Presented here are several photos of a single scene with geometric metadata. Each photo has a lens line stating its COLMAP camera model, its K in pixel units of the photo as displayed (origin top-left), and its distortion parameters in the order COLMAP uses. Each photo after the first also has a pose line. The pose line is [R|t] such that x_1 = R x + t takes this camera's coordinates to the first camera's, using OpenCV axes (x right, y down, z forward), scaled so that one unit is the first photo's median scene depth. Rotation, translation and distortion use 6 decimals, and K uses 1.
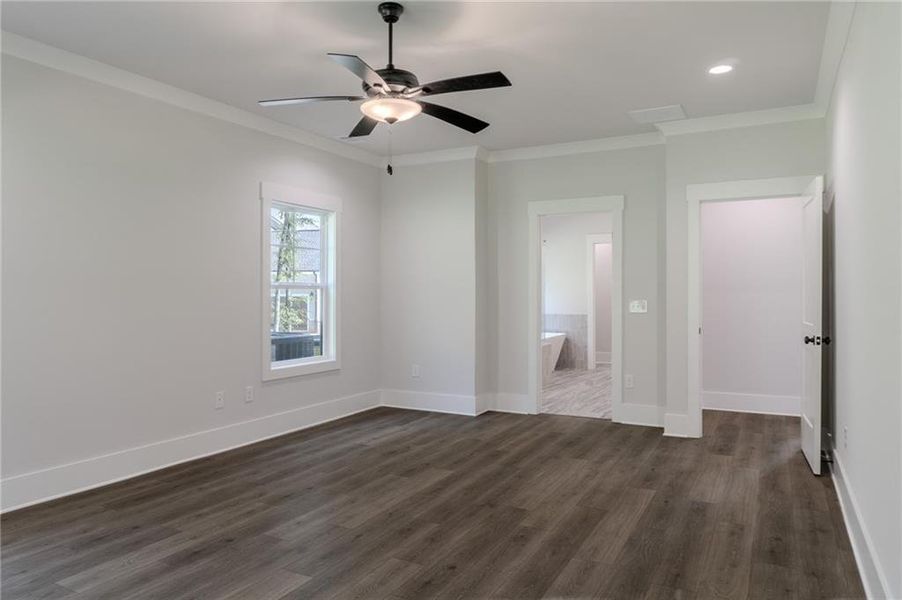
lens RADIAL K [[640.9, 0, 451.5], [0, 640.9, 299.1], [0, 0, 1]] dist [-0.008804, -0.010668]
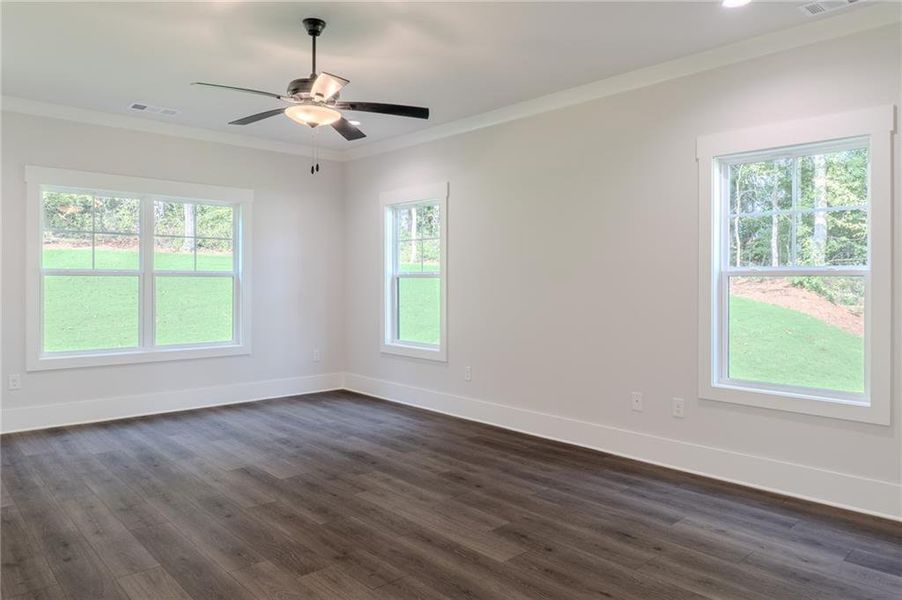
lens RADIAL K [[640.9, 0, 463.7], [0, 640.9, 291.0], [0, 0, 1]] dist [-0.008804, -0.010668]
pose [[-0.366289, 0.011812, -0.930426, 0.702188], [-0.010363, 0.999806, 0.016773, -0.012546], [0.930443, 0.015785, -0.366096, 1.379396]]
